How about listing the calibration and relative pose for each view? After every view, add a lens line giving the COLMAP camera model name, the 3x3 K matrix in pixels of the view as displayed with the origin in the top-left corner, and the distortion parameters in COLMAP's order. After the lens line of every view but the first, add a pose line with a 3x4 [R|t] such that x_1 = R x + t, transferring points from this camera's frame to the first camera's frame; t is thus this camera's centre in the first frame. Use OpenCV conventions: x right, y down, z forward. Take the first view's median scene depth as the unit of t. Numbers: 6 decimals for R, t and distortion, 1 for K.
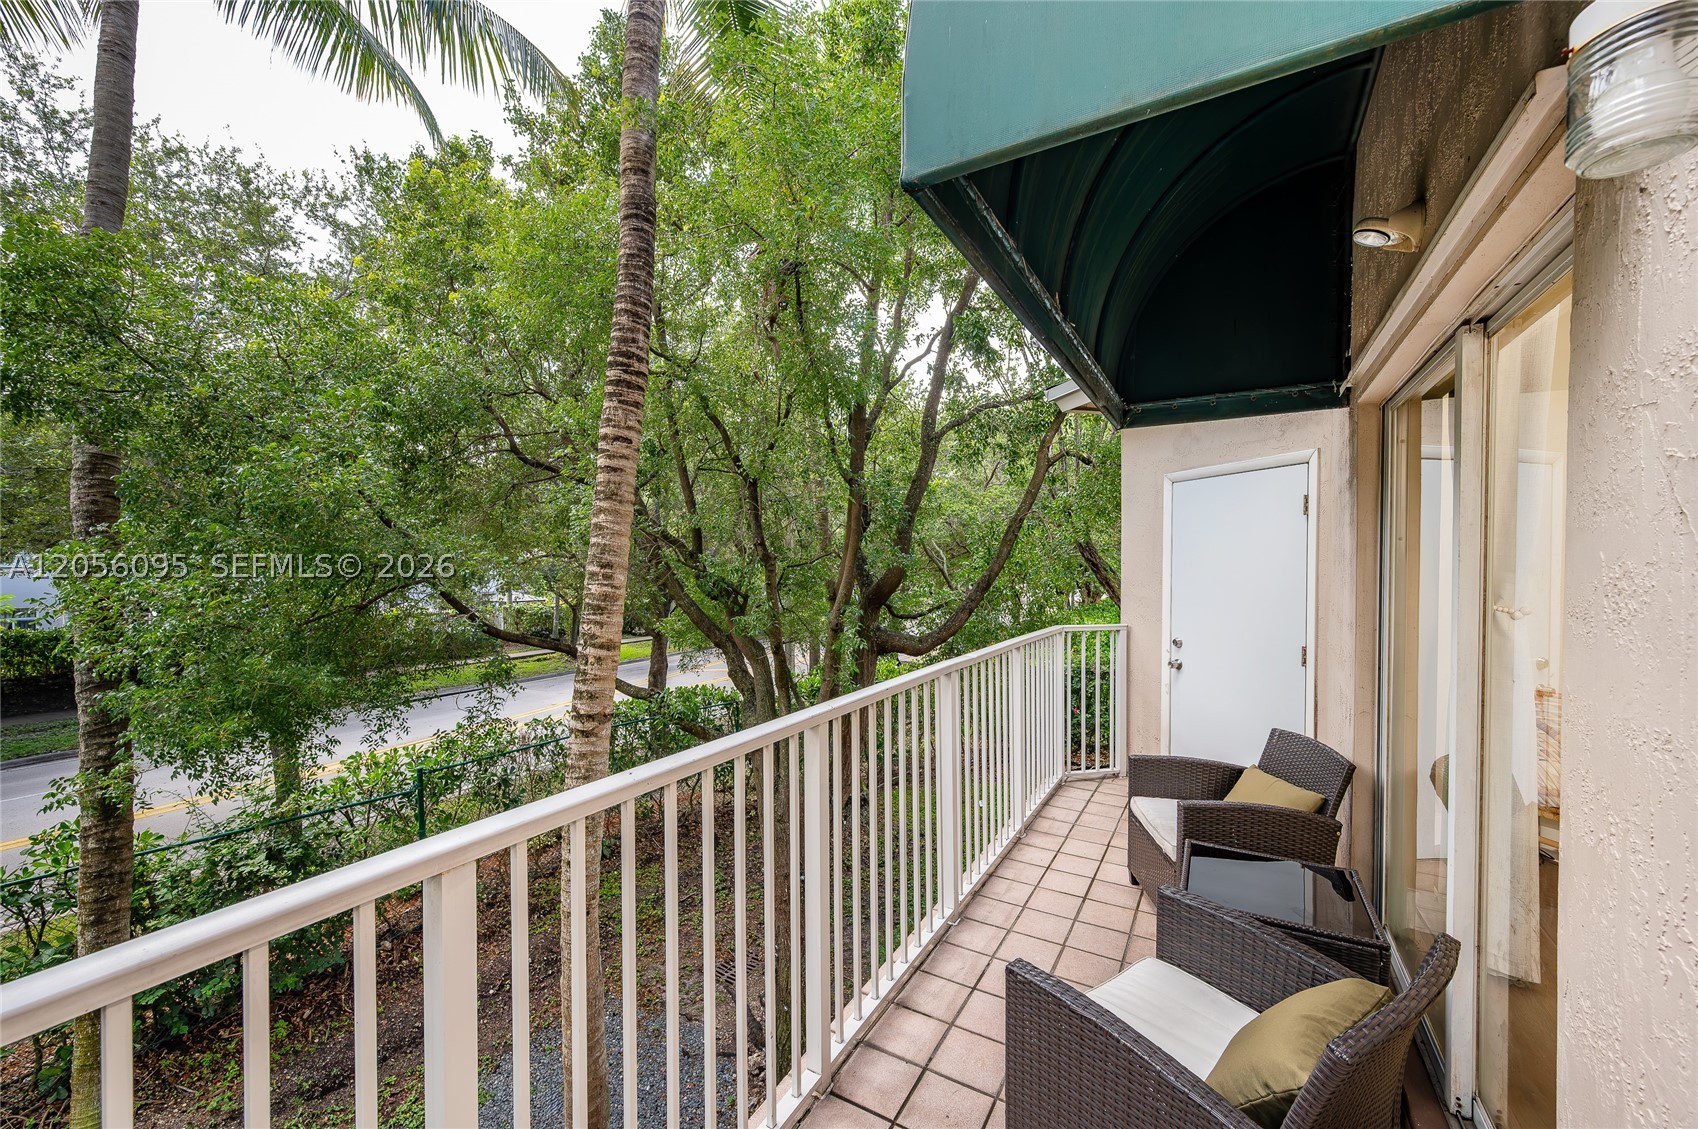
lens RADIAL K [[667.6, 0, 842.8], [0, 667.6, 565.4], [0, 0, 1]] dist [0.001543, -0.000113]
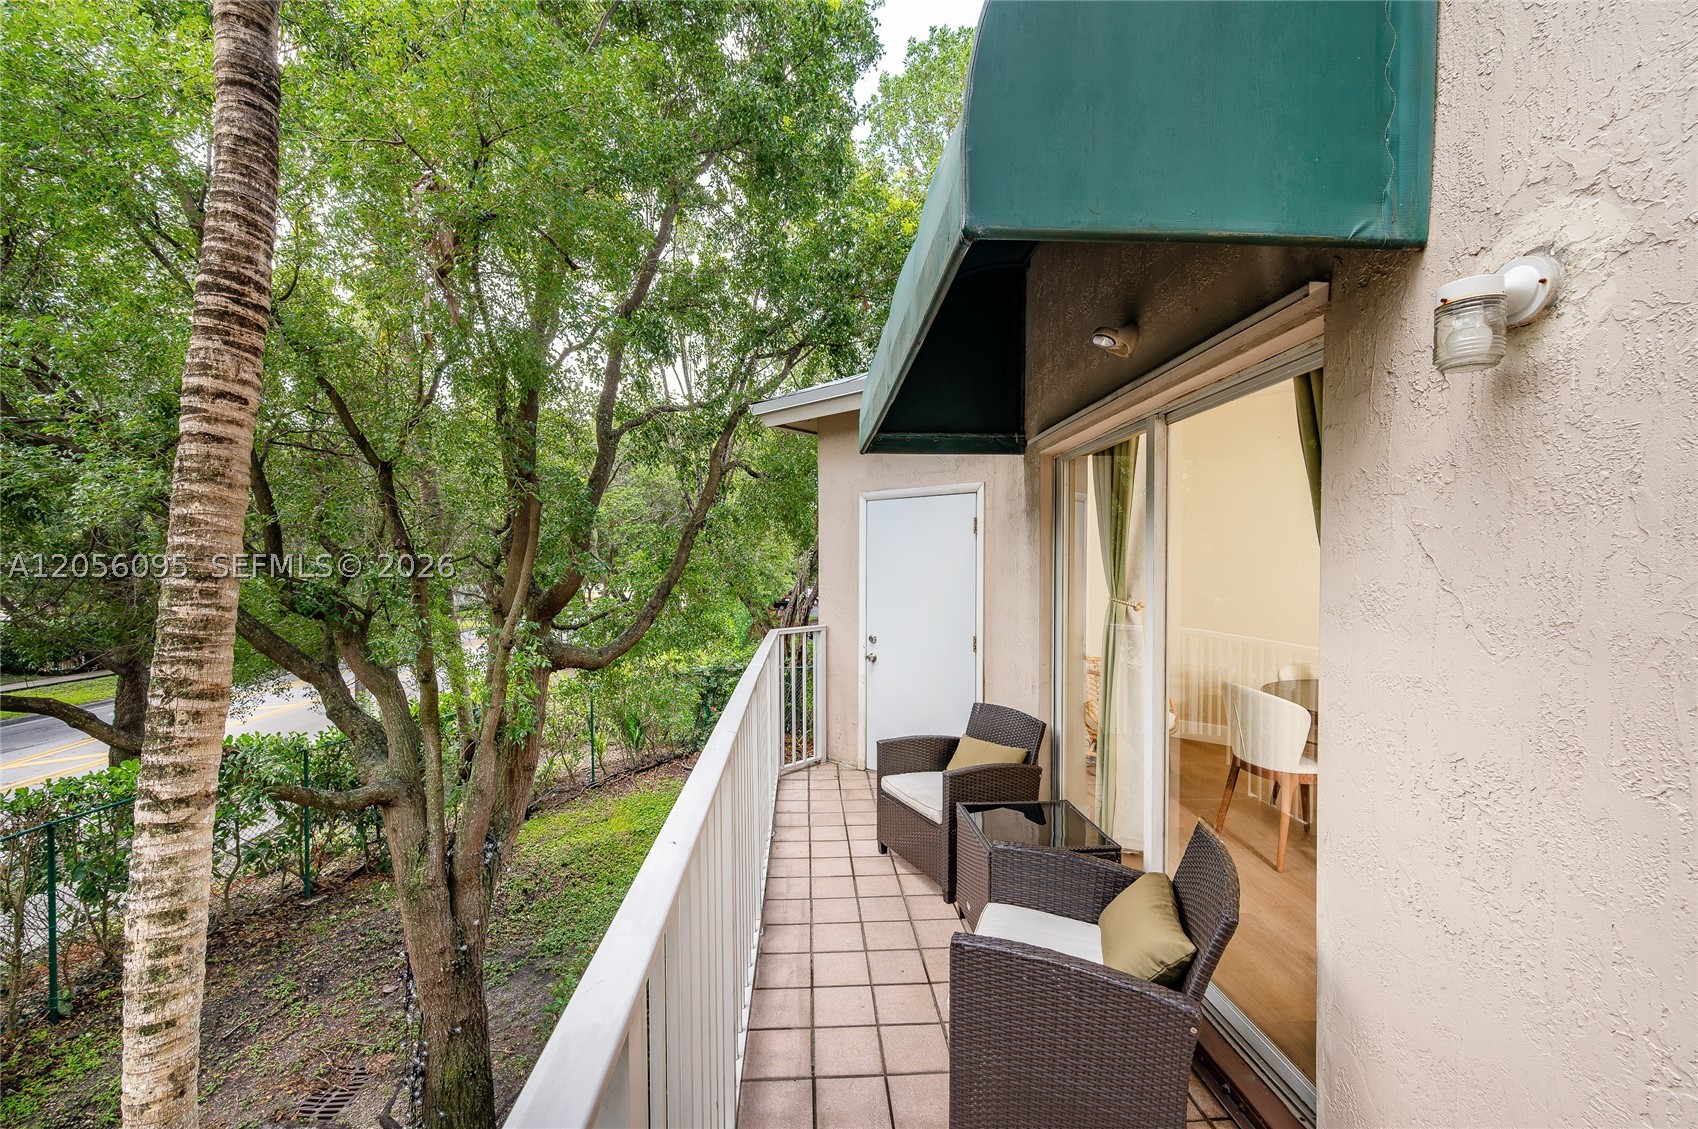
lens RADIAL K [[667.6, 0, 842.8], [0, 667.6, 565.4], [0, 0, 1]] dist [0.001543, -0.000113]
pose [[0.833761, 0.000195, 0.552126, -0.184464], [0.002173, 0.999991, -0.003635, -0.008092], [-0.552122, 0.004230, 0.833753, 0.060801]]
